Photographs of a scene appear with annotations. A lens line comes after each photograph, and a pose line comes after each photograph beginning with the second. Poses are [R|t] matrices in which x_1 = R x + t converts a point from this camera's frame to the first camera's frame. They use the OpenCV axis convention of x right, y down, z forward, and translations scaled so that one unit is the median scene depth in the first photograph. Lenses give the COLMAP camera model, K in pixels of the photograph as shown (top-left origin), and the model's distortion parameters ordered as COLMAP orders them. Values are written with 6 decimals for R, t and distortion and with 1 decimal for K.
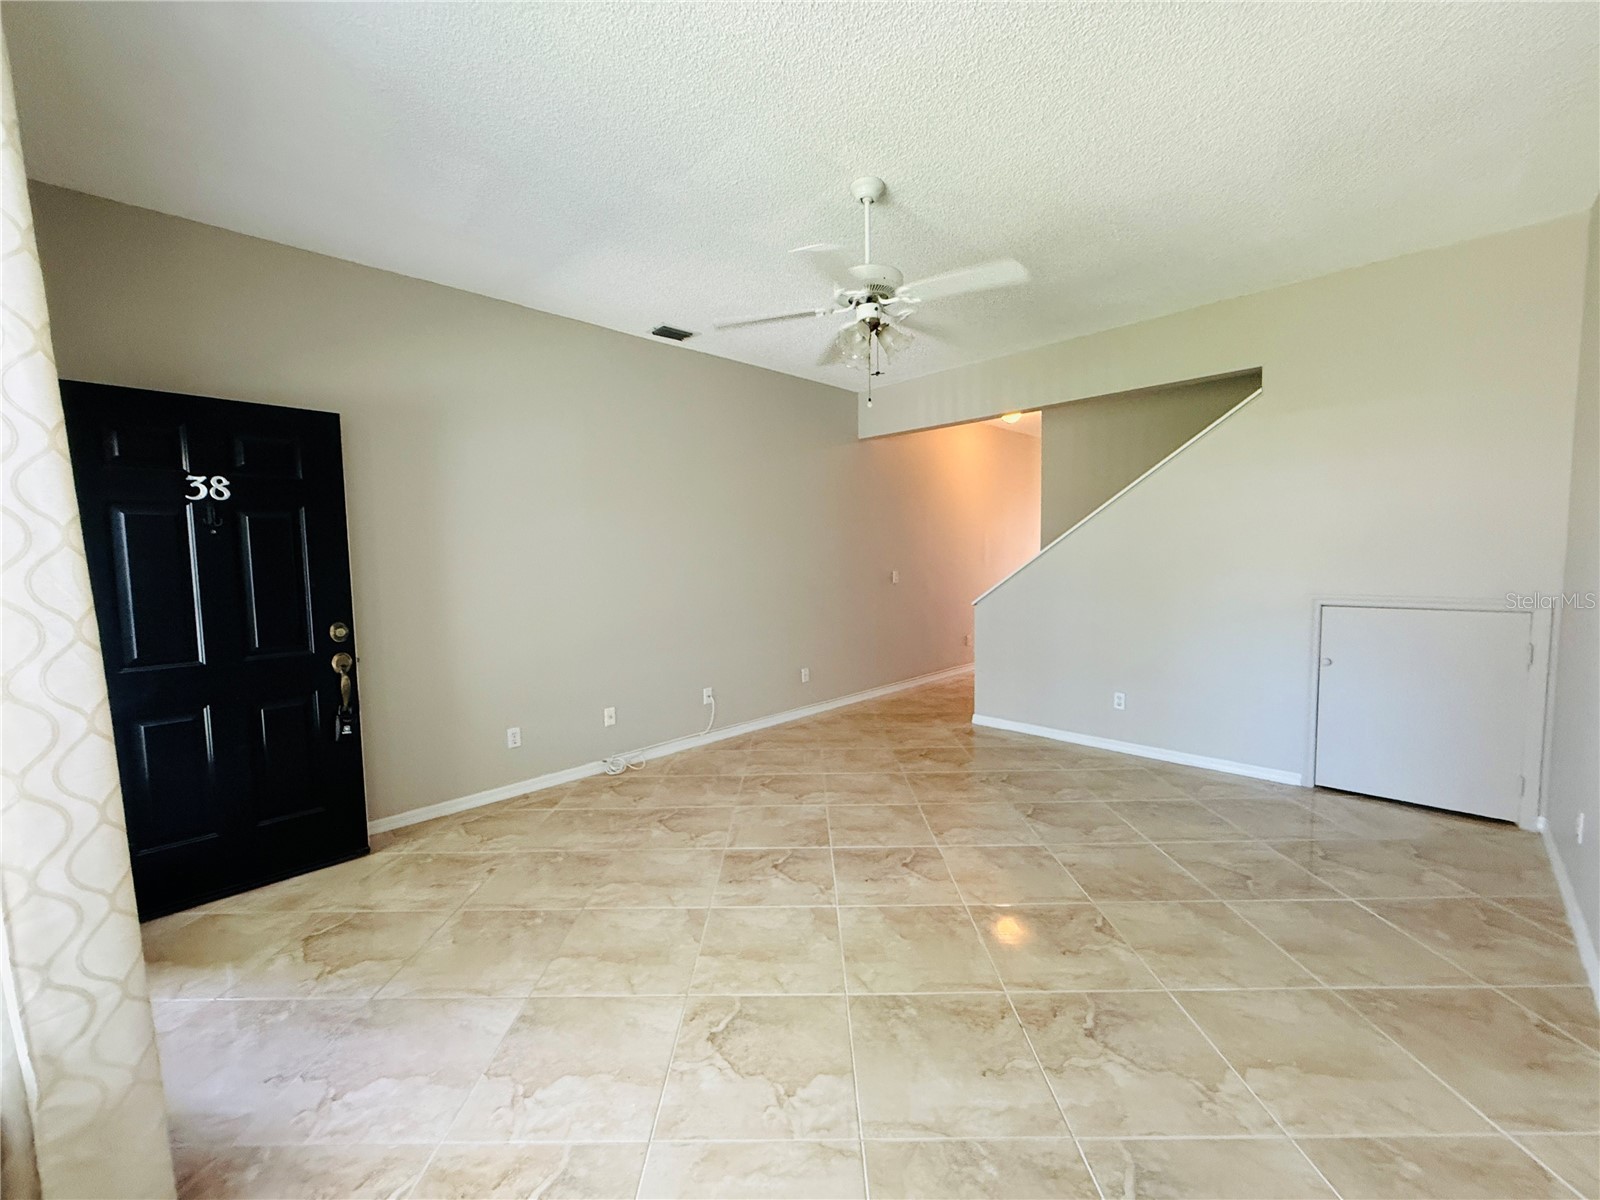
lens RADIAL K [[637.4, 0, 784.2], [0, 637.4, 601.7], [0, 0, 1]] dist [-0.002237, 0.000679]
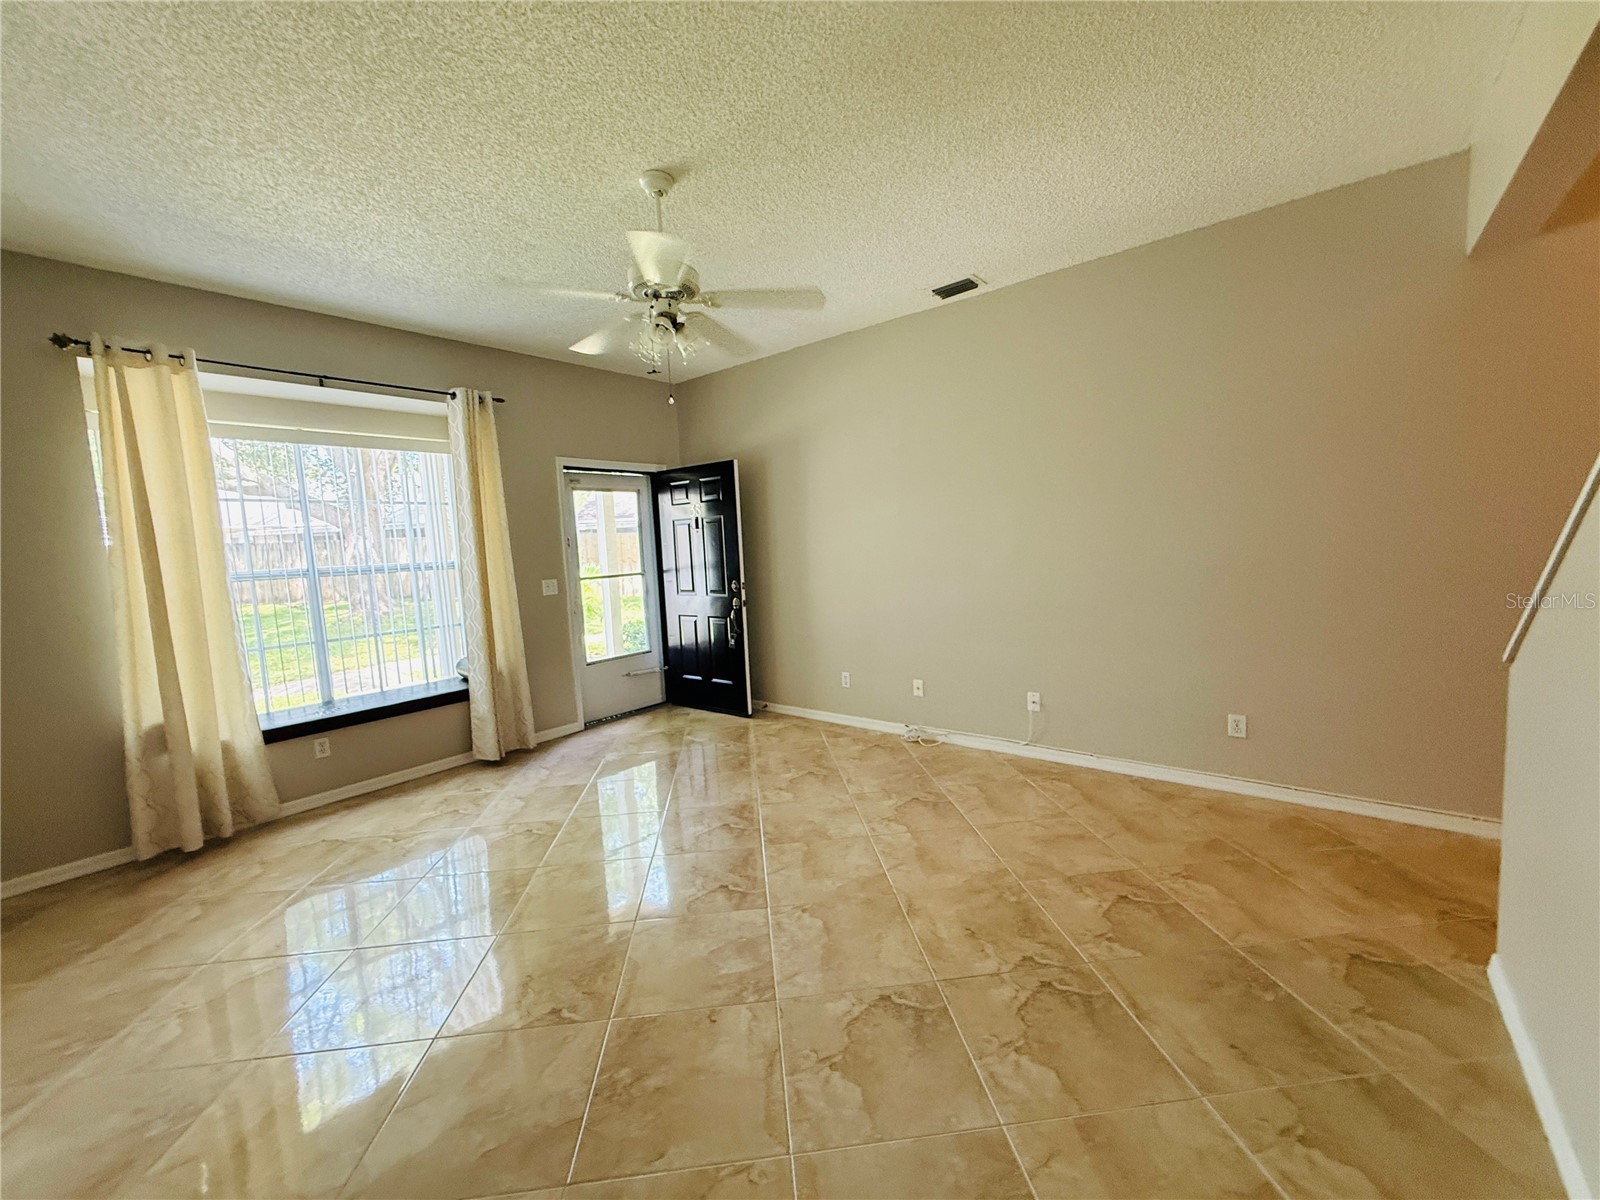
lens RADIAL K [[637.4, 0, 802.9], [0, 637.4, 599.9], [0, 0, 1]] dist [-0.002237, 0.000679]
pose [[0.123768, 0.109562, -0.986244, 0.860430], [-0.026920, 0.993891, 0.107034, -0.086219], [0.991946, 0.013302, 0.125961, 0.793159]]
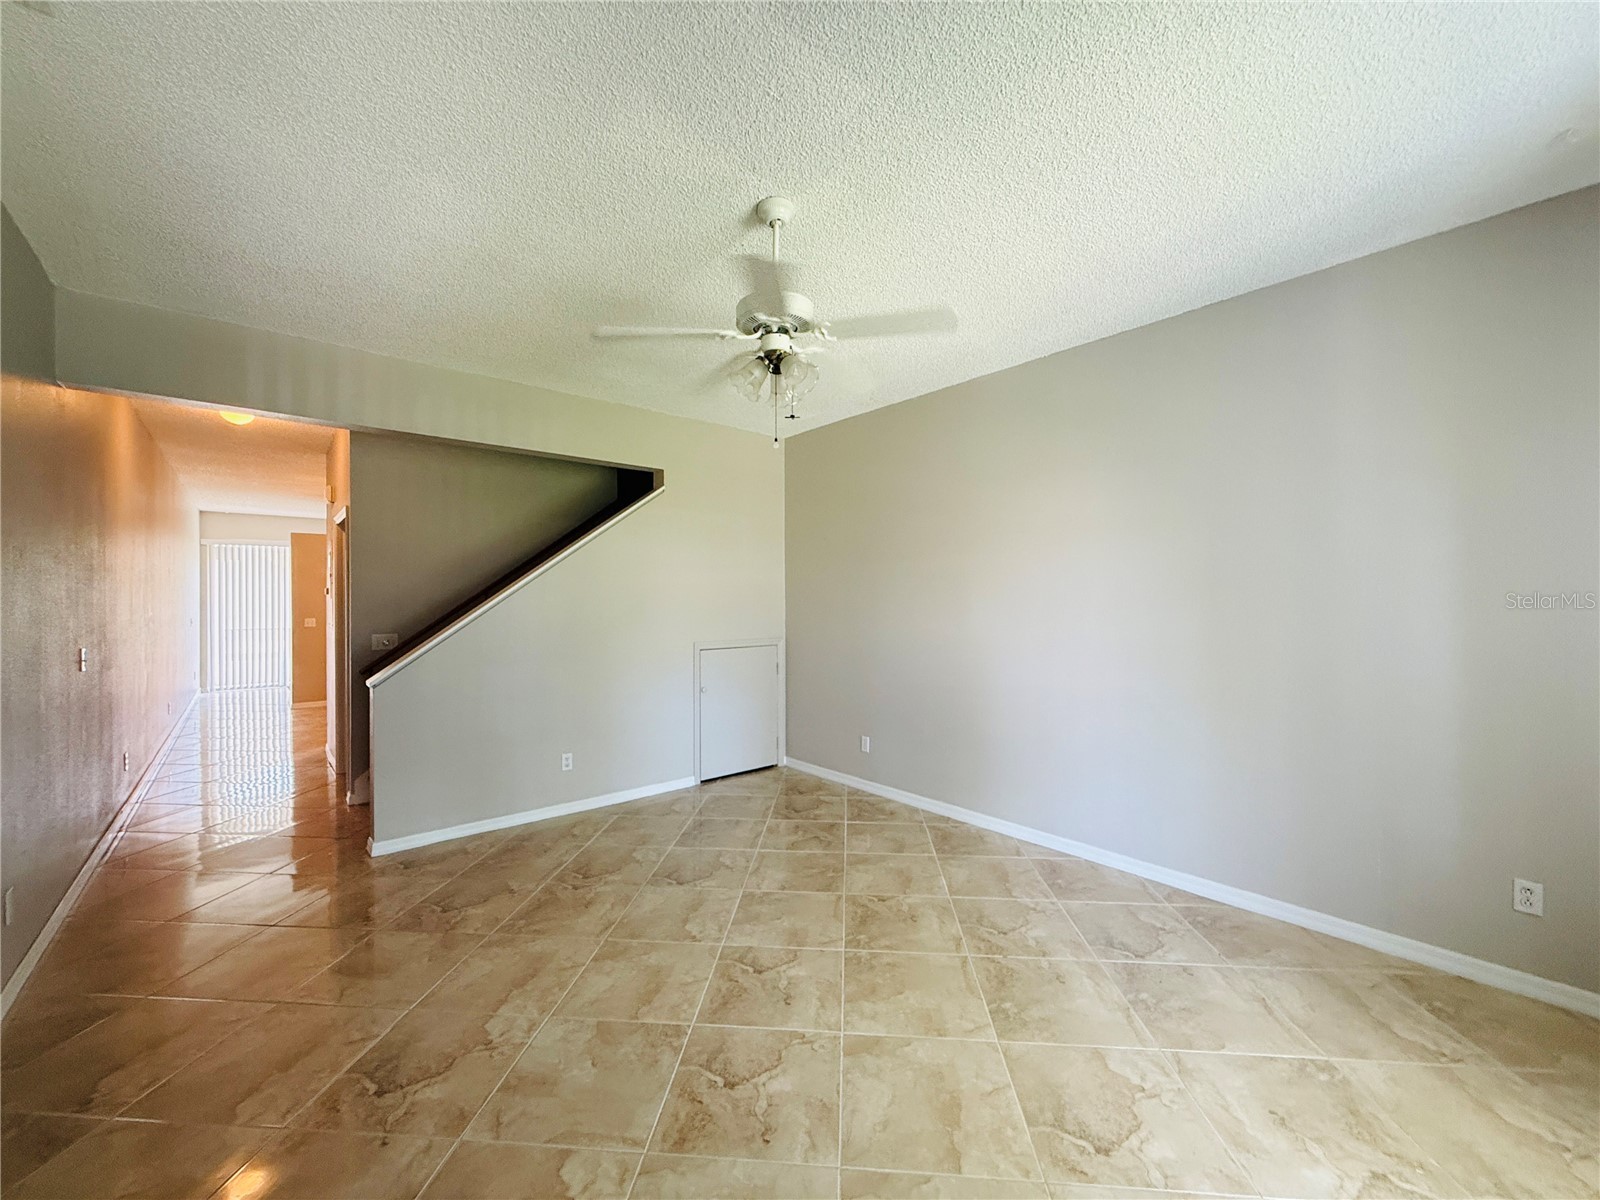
lens RADIAL K [[637.4, 0, 799.7], [0, 637.4, 589.6], [0, 0, 1]] dist [-0.002237, 0.000679]
pose [[0.063130, 0.034984, 0.997392, -0.553849], [0.076310, 0.996290, -0.039776, -0.055039], [-0.995084, 0.078622, 0.060226, 0.679604]]
